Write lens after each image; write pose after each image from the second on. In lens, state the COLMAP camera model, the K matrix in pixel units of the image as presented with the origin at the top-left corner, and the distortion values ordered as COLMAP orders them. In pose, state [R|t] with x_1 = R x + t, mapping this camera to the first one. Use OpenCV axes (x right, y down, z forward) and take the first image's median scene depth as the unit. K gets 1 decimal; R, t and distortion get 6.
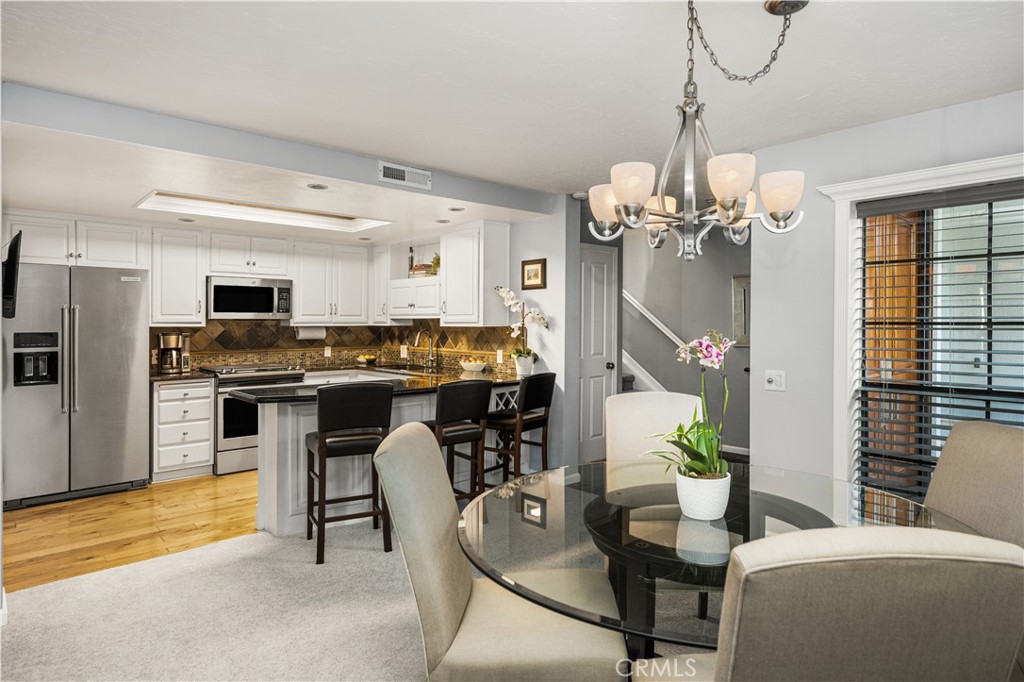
lens RADIAL K [[586.9, 0, 510.5], [0, 586.9, 333.4], [0, 0, 1]] dist [-0.000223, -0.000504]
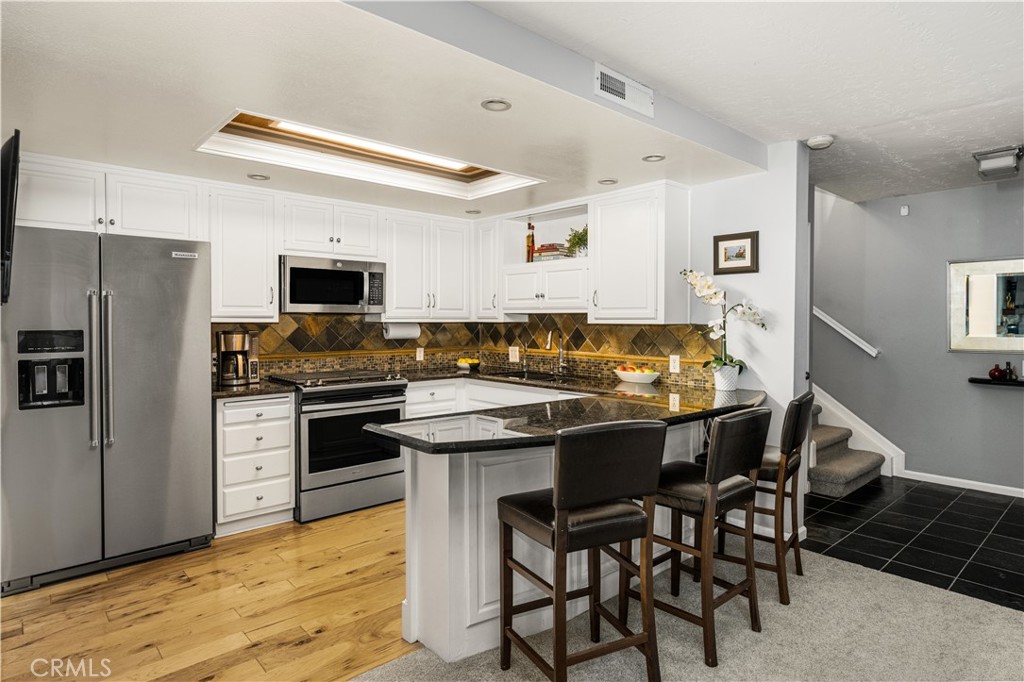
lens RADIAL K [[551.8, 0, 512.0], [0, 551.8, 341.0], [0, 0, 1]] dist [-0.001460, 0.000547]
pose [[0.999854, 0.004153, 0.016603, -0.238913], [-0.004494, 0.999778, 0.020565, -0.003668], [-0.016514, -0.020637, 0.999651, 0.295216]]
